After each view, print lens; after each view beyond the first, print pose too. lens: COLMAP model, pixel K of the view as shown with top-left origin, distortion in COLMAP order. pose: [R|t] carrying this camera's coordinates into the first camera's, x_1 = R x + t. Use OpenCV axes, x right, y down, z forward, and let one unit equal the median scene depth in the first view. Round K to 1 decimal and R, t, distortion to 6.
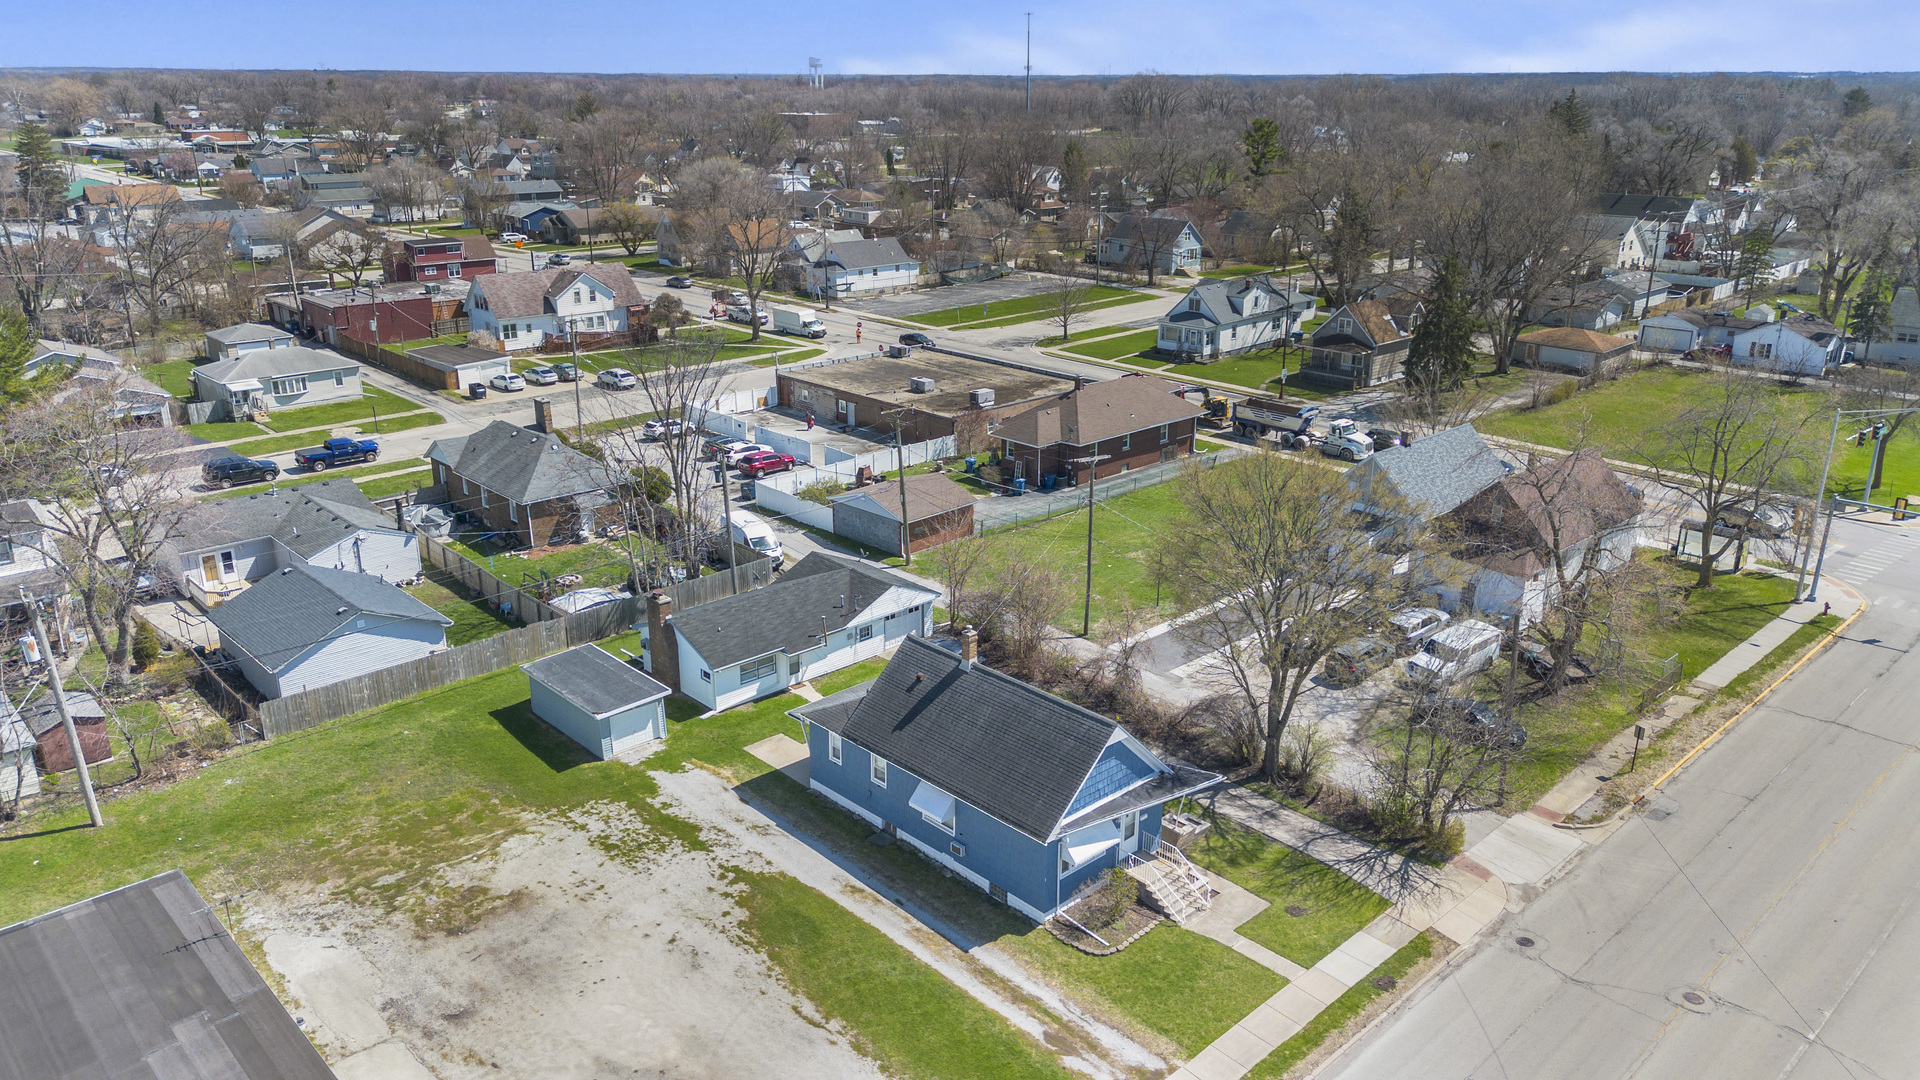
lens RADIAL K [[1380.3, 0, 962.0], [0, 1380.3, 489.7], [0, 0, 1]] dist [0.091323, -0.165719]
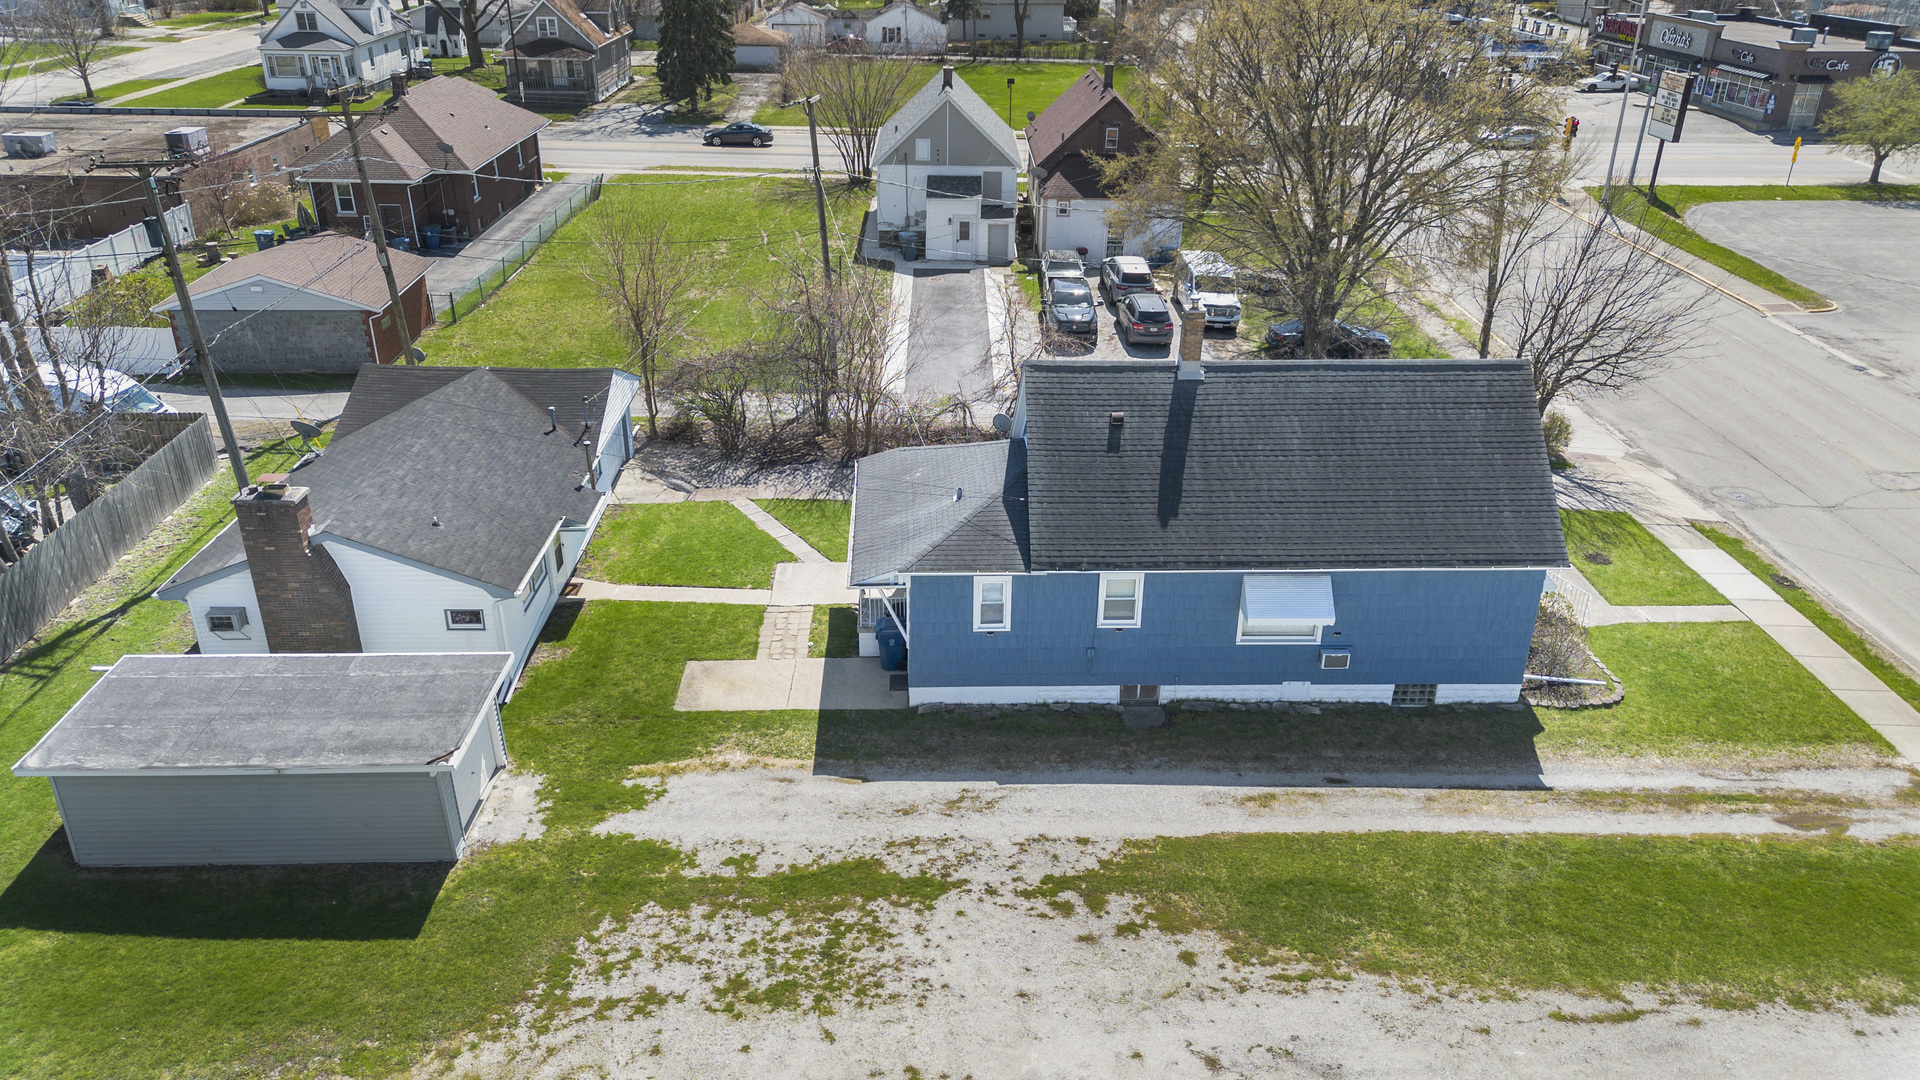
lens RADIAL K [[1358.3, 0, 962.9], [0, 1358.3, 538.8], [0, 0, 1]] dist [0.066598, -0.059843]
pose [[0.664073, -0.317108, 0.677089, -0.457456], [0.204591, 0.948108, 0.243379, 0.038971], [-0.719131, -0.023095, 0.694490, 0.689017]]
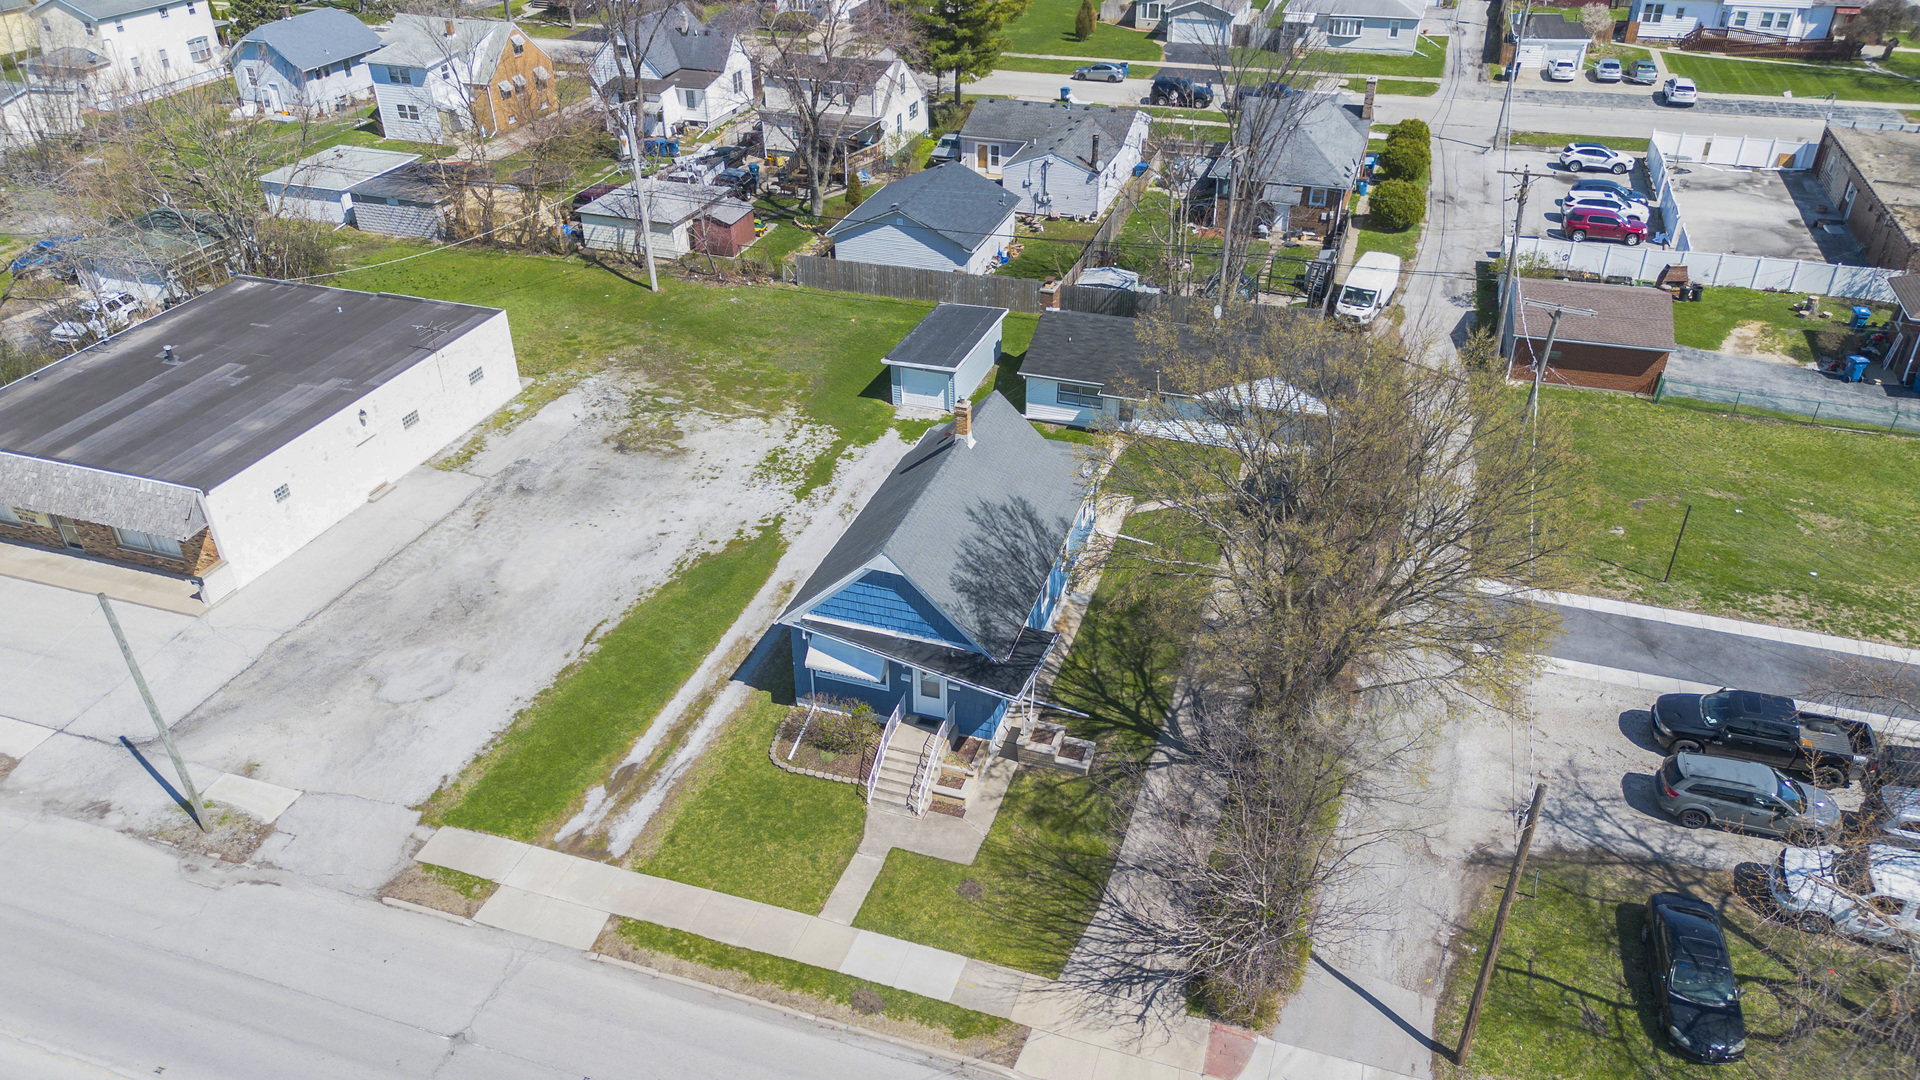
lens RADIAL K [[1358.3, 0, 962.9], [0, 1358.3, 538.8], [0, 0, 1]] dist [0.066598, -0.059843]
pose [[0.467364, 0.459126, -0.755496, 0.667050], [-0.245173, 0.888363, 0.388203, -0.143121], [0.849389, 0.003796, 0.527754, 0.569860]]
